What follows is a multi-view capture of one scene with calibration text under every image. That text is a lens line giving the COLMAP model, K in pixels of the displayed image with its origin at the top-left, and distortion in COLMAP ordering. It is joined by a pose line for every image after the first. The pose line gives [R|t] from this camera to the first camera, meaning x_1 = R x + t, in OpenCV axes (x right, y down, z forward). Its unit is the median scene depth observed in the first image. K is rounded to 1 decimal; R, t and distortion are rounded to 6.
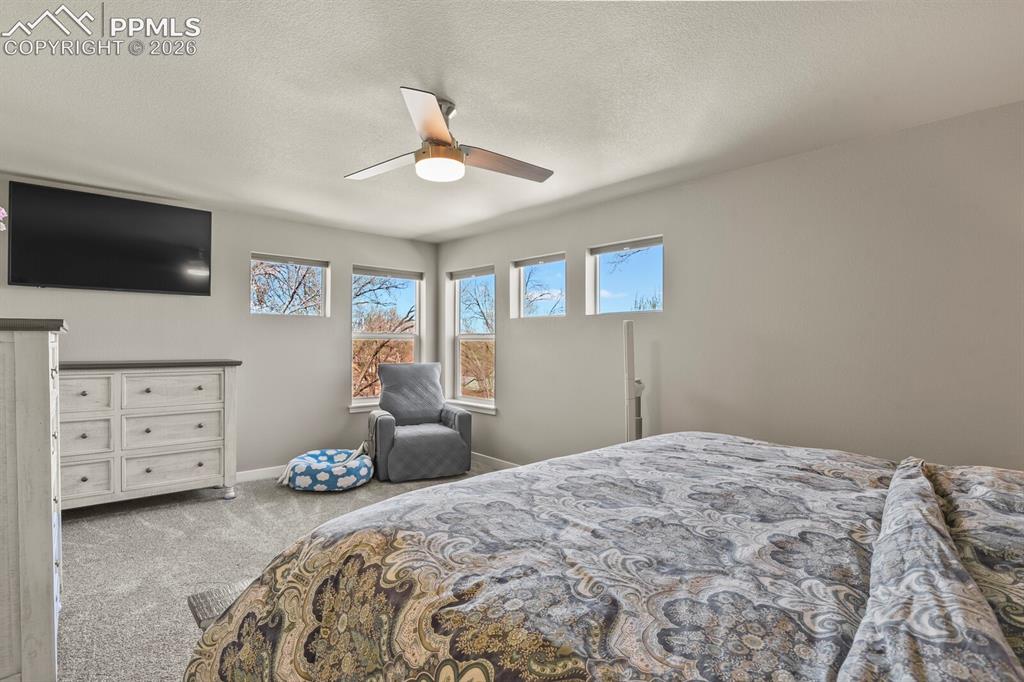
lens RADIAL K [[499.1, 0, 514.3], [0, 499.1, 344.3], [0, 0, 1]] dist [-0.019613, -0.004164]
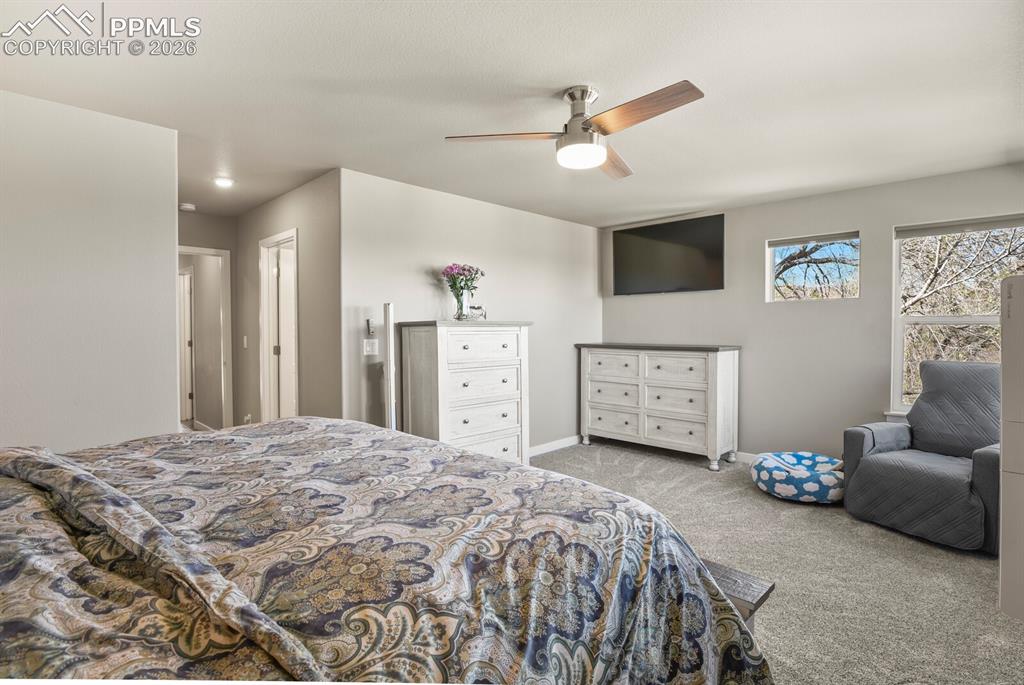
lens RADIAL K [[499.1, 0, 514.6], [0, 499.1, 338.1], [0, 0, 1]] dist [-0.019613, -0.004164]
pose [[0.048107, 0.013091, -0.998756, 0.533701], [-0.001613, 0.999914, 0.013028, -0.000119], [0.998841, 0.000985, 0.048124, 0.516973]]
